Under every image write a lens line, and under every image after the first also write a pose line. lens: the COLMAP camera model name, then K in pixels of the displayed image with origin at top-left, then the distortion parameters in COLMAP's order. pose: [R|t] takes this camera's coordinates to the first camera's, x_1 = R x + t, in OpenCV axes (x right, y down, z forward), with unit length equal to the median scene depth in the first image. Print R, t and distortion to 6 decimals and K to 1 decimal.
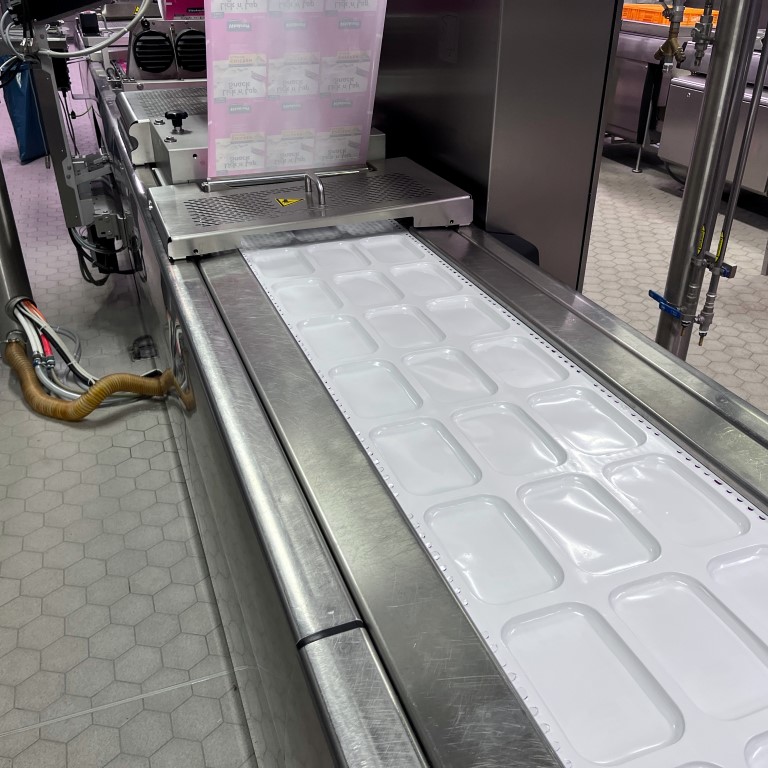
lens RADIAL K [[777.0, 0, 386.2], [0, 777.0, 384.2], [0, 0, 1]] dist [0.022427, 0.000000]
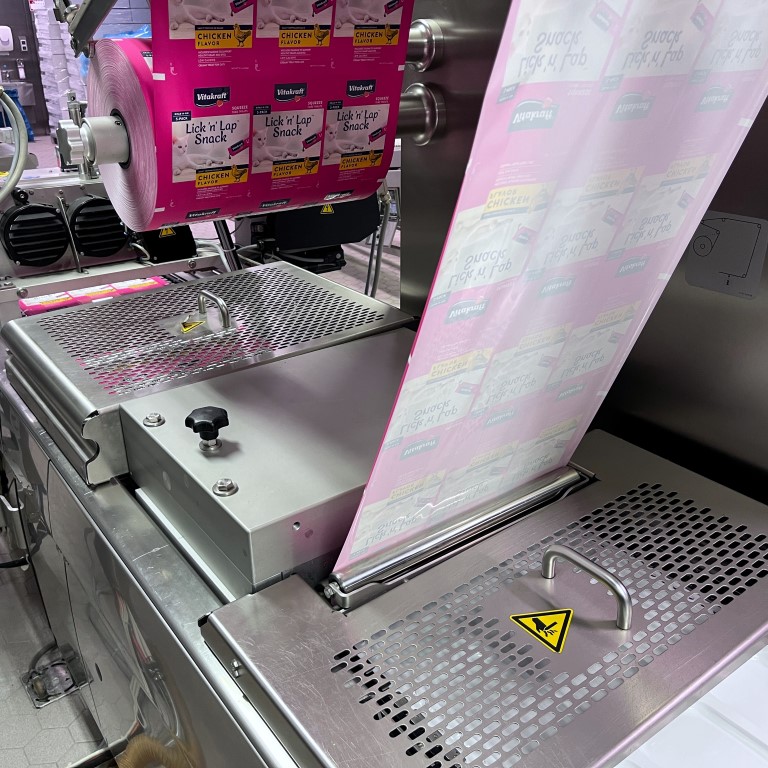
lens RADIAL K [[777.0, 0, 382.8], [0, 777.0, 382.5], [0, 0, 1]] dist [0.022427, 0.000000]
pose [[0.963004, -0.122595, 0.239987, -0.195059], [0.144206, 0.986732, -0.074601, -0.220348], [-0.227657, 0.106449, 0.967906, 0.330574]]
